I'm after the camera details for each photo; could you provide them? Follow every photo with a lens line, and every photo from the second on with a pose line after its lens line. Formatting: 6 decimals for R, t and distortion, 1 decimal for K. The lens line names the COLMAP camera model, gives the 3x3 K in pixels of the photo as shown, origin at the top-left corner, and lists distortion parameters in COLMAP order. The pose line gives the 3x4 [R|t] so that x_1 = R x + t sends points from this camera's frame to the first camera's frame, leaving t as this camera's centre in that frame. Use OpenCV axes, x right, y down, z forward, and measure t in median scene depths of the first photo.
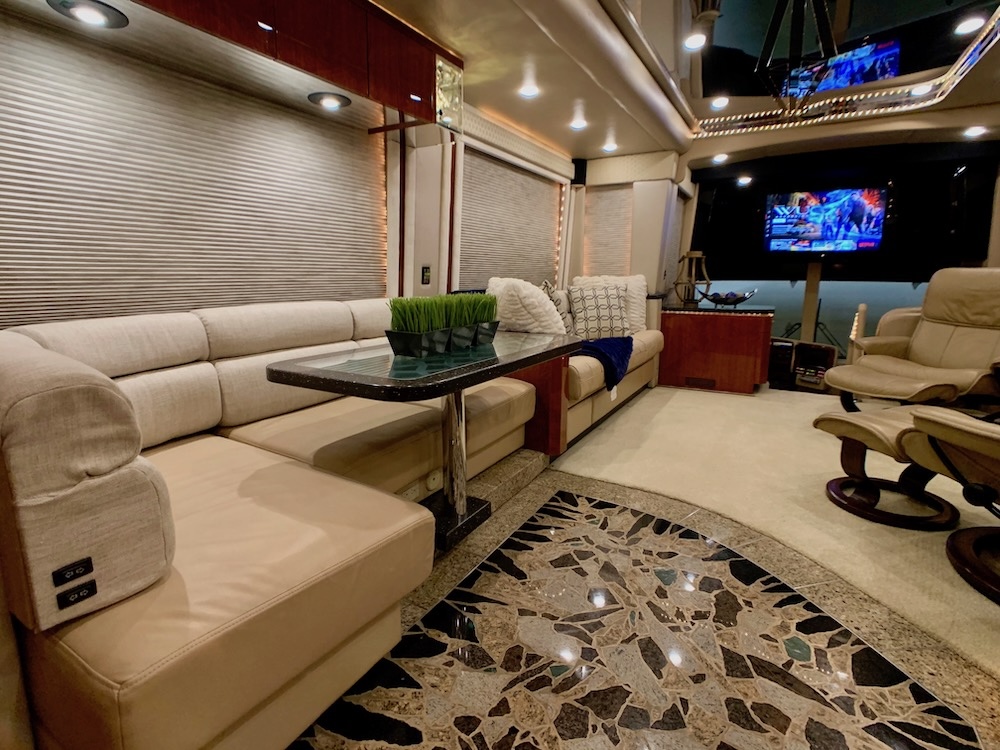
lens RADIAL K [[495.7, 0, 499.3], [0, 495.7, 361.6], [0, 0, 1]] dist [-0.030997, 0.013693]
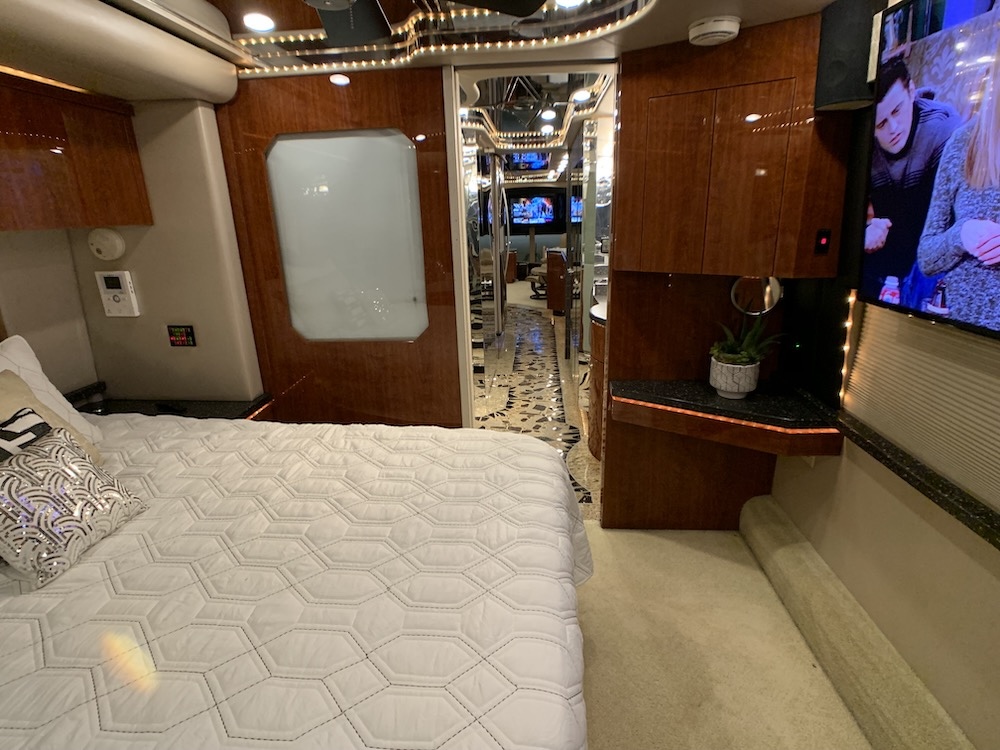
lens RADIAL K [[495.7, 0, 494.2], [0, 495.7, 363.7], [0, 0, 1]] dist [-0.030997, 0.013693]
pose [[0.904161, -0.154814, 0.398152, -0.920162], [0.106591, 0.984302, 0.140670, 0.142812], [-0.413679, -0.084750, 0.906470, -1.847953]]
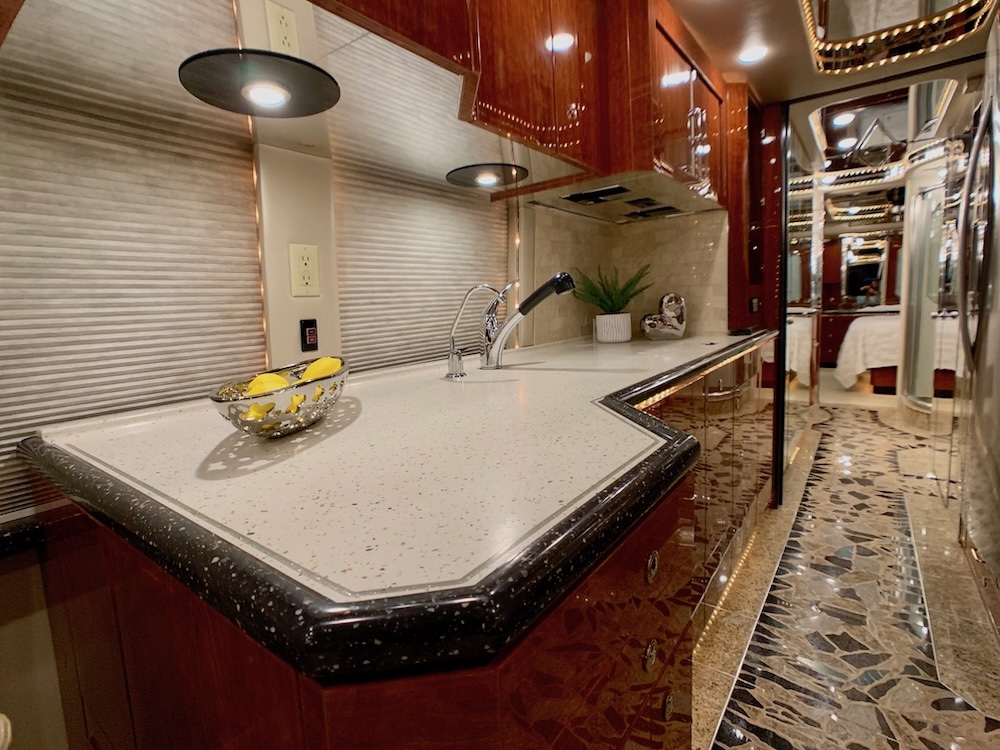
lens RADIAL K [[495.7, 0, 499.9], [0, 495.7, 360.8], [0, 0, 1]] dist [-0.030997, 0.013693]
pose [[-0.992712, 0.029331, 0.116886, 0.366264], [0.061960, 0.956137, 0.286290, -0.125032], [-0.103362, 0.291446, -0.950987, 0.397229]]
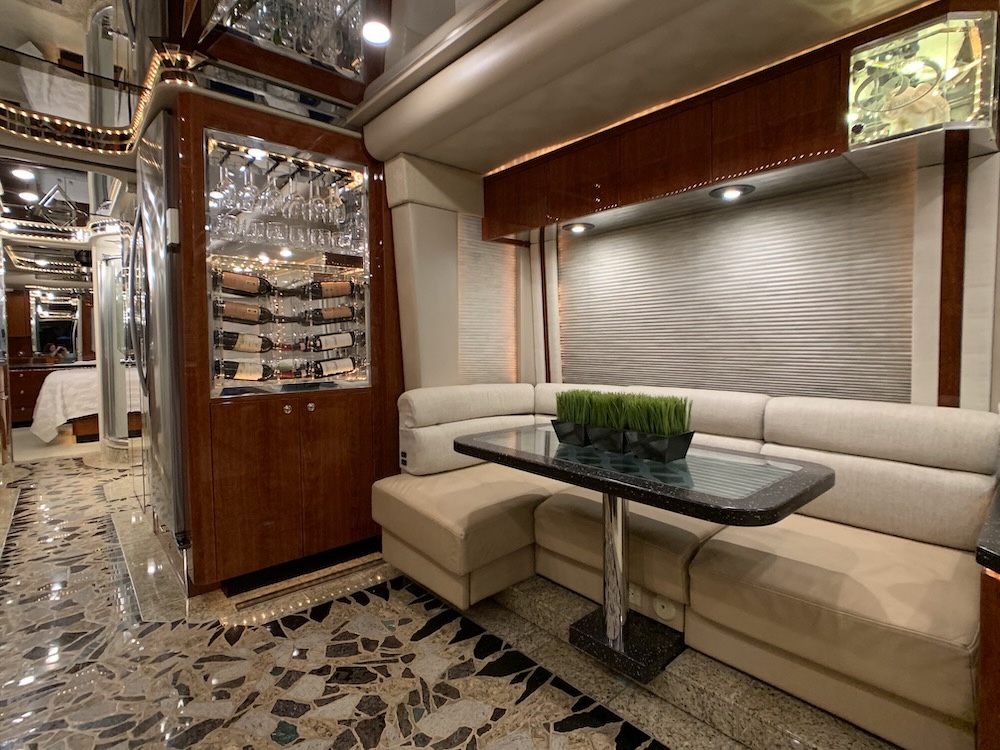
lens RADIAL K [[495.7, 0, 500.9], [0, 495.7, 361.8], [0, 0, 1]] dist [-0.030997, 0.013693]
pose [[-0.307394, 0.036202, -0.950893, 0.453388], [-0.158019, 0.983460, 0.088524, -0.127114], [0.938370, 0.177471, -0.296590, 0.555172]]
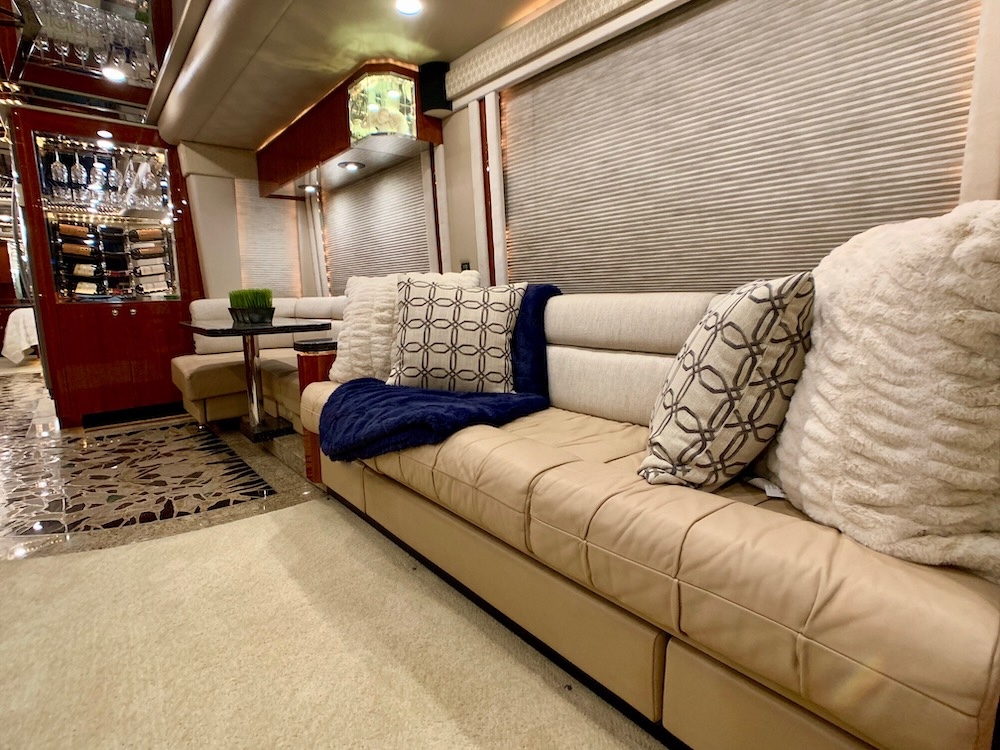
lens RADIAL K [[495.7, 0, 498.2], [0, 495.7, 359.5], [0, 0, 1]] dist [-0.030997, 0.013693]
pose [[-0.331797, 0.132603, -0.933985, 0.631742], [-0.143556, 0.971443, 0.188919, -0.178621], [0.932364, 0.196762, -0.303286, 1.226769]]
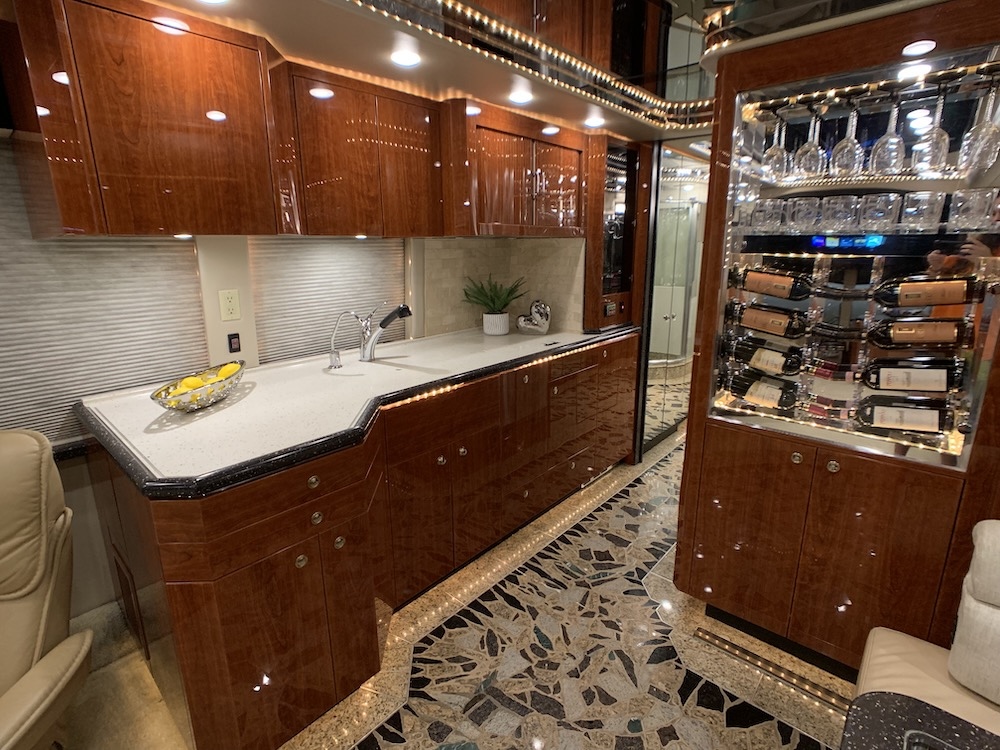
lens RADIAL K [[495.7, 0, 501.0], [0, 495.7, 359.7], [0, 0, 1]] dist [-0.030997, 0.013693]
pose [[-0.981943, -0.041067, 0.184666, 0.097938], [0.035578, 0.918646, 0.393477, -0.263193], [-0.185802, 0.392942, -0.900597, 0.561781]]
